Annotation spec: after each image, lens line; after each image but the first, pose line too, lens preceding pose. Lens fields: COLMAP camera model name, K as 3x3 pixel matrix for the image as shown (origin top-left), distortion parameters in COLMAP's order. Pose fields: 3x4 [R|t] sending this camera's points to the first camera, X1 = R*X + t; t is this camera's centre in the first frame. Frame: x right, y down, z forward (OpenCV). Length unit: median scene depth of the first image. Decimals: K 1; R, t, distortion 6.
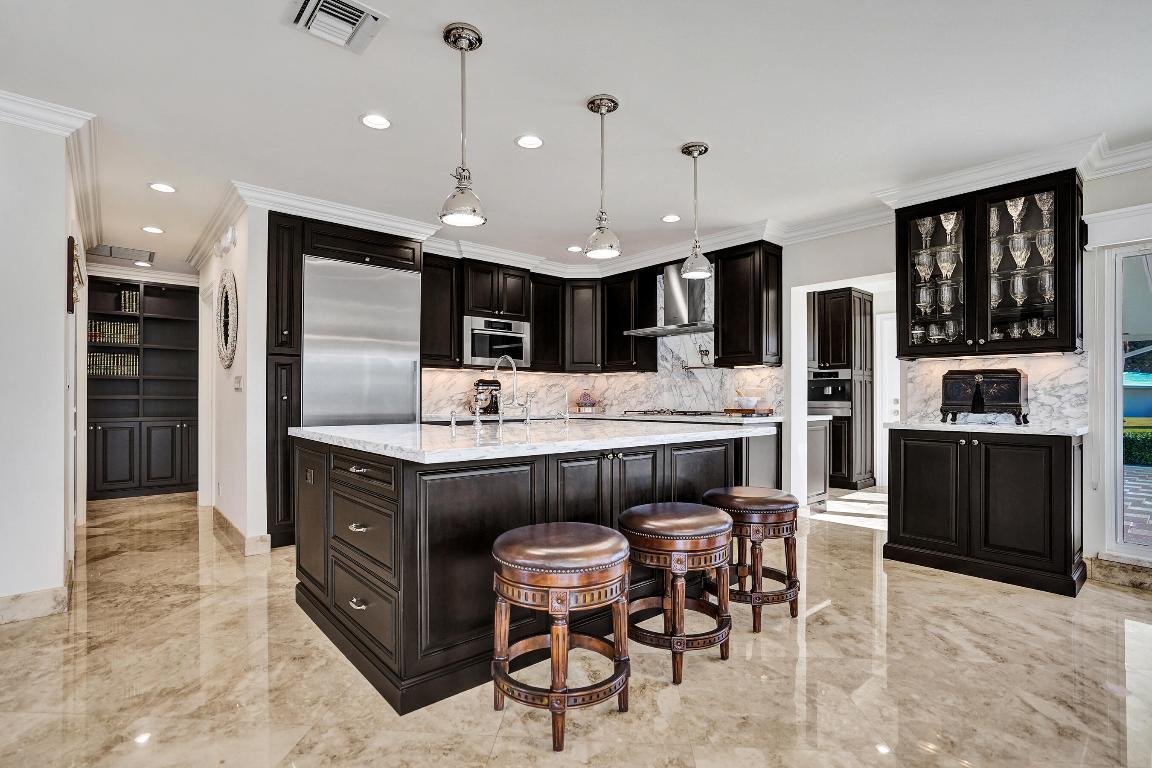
lens RADIAL K [[550.6, 0, 561.9], [0, 550.6, 391.3], [0, 0, 1]] dist [-0.050857, 0.024628]
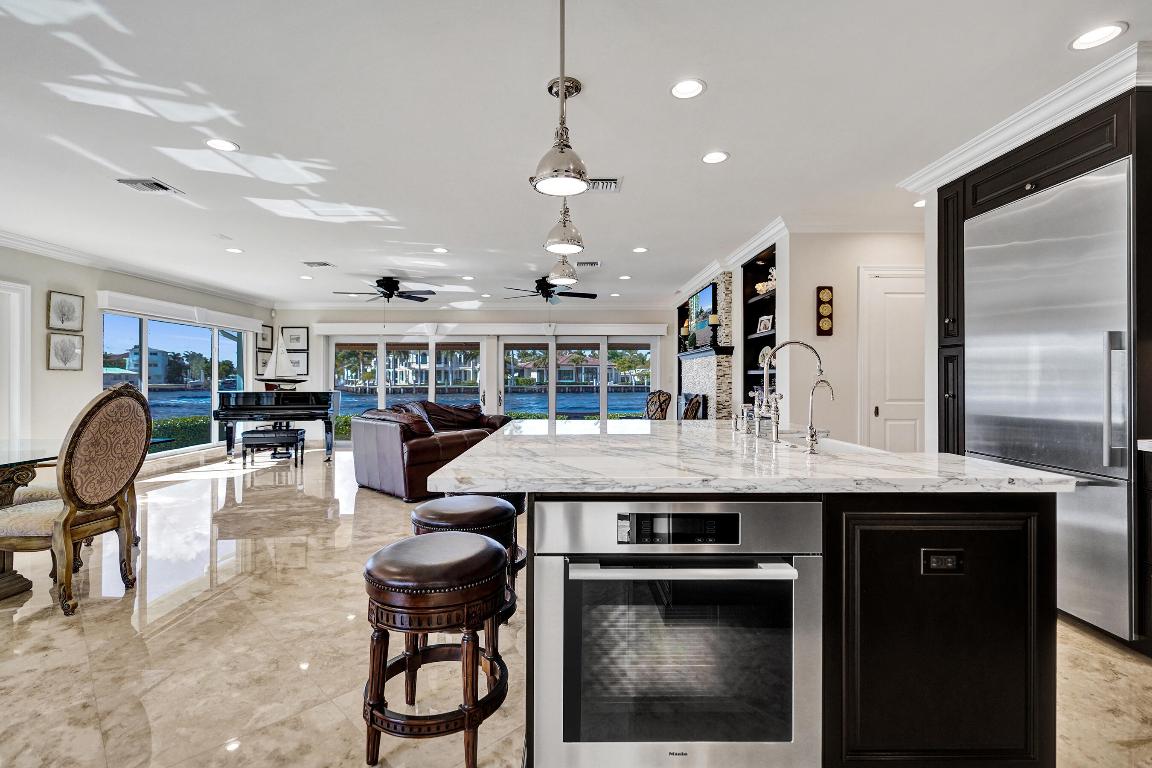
lens RADIAL K [[528.9, 0, 575.6], [0, 528.9, 376.9], [0, 0, 1]] dist [-0.001456, -0.000293]
pose [[-0.636679, -0.004539, -0.771116, 0.611205], [0.003401, 0.999956, -0.008695, -0.016069], [0.771122, -0.008159, -0.636635, 1.280670]]
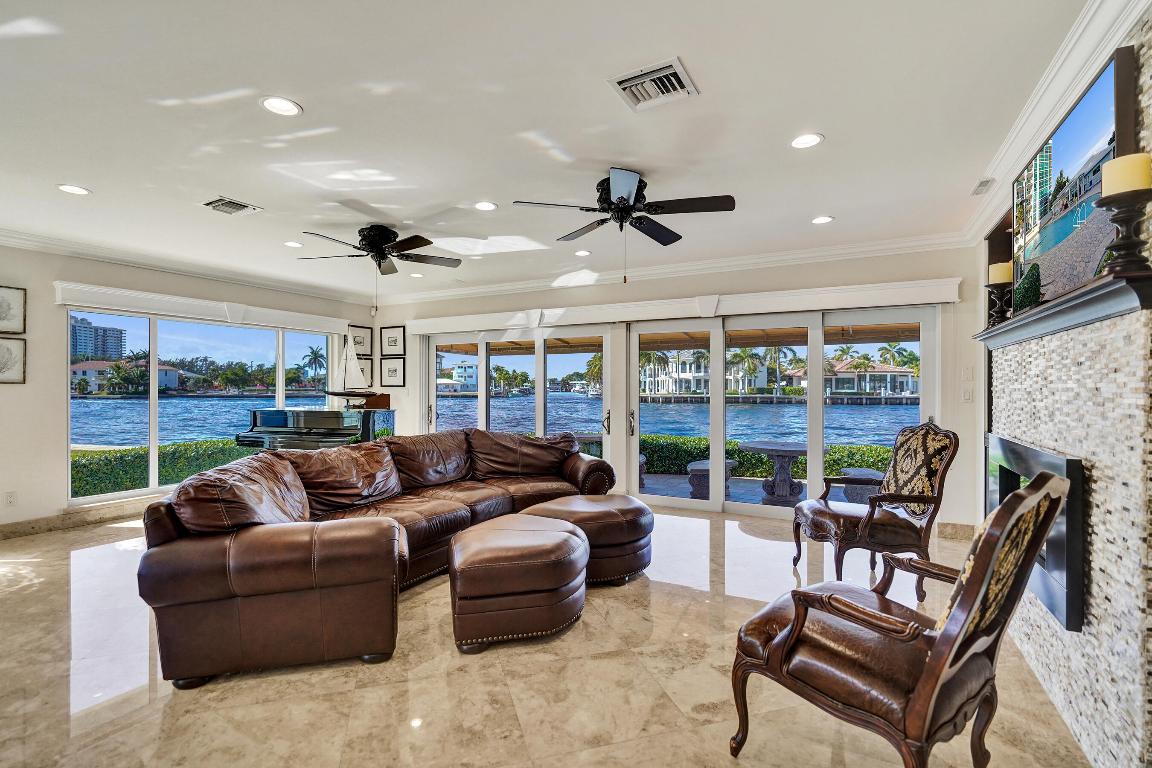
lens RADIAL K [[526.9, 0, 578.6], [0, 526.9, 389.0], [0, 0, 1]] dist [-0.013225, 0.000122]
pose [[-0.927442, -0.001585, -0.373964, -0.500085], [-0.000413, 0.999995, -0.003214, -0.038013], [0.373967, -0.002827, -0.927438, 0.720651]]
